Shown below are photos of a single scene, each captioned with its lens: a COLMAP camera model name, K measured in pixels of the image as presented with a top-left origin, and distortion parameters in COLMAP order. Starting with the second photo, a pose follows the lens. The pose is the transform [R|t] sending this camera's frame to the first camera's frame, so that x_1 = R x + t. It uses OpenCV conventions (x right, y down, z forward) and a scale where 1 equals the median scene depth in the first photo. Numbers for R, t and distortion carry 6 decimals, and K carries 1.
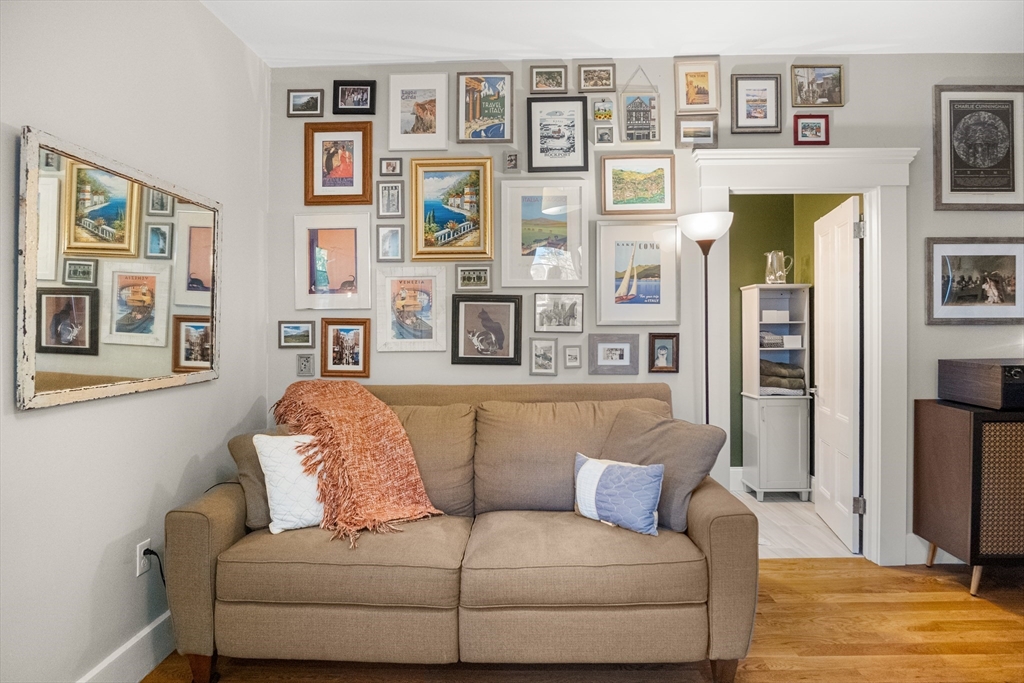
lens RADIAL K [[558.8, 0, 510.7], [0, 558.8, 357.1], [0, 0, 1]] dist [-0.025299, 0.001614]
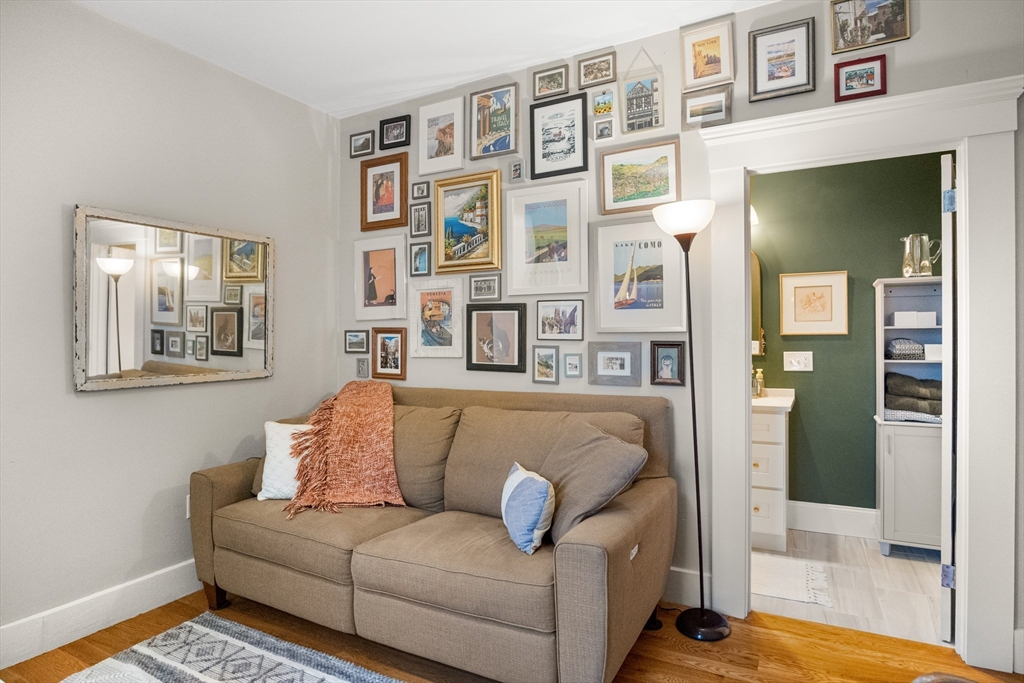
lens RADIAL K [[561.6, 0, 511.3], [0, 561.6, 364.6], [0, 0, 1]] dist [-0.022451, 0.001381]
pose [[0.893323, 0.020344, -0.448955, 0.455343], [-0.019715, 0.999787, 0.006076, -0.005831], [0.448983, 0.003423, 0.893534, 0.087491]]
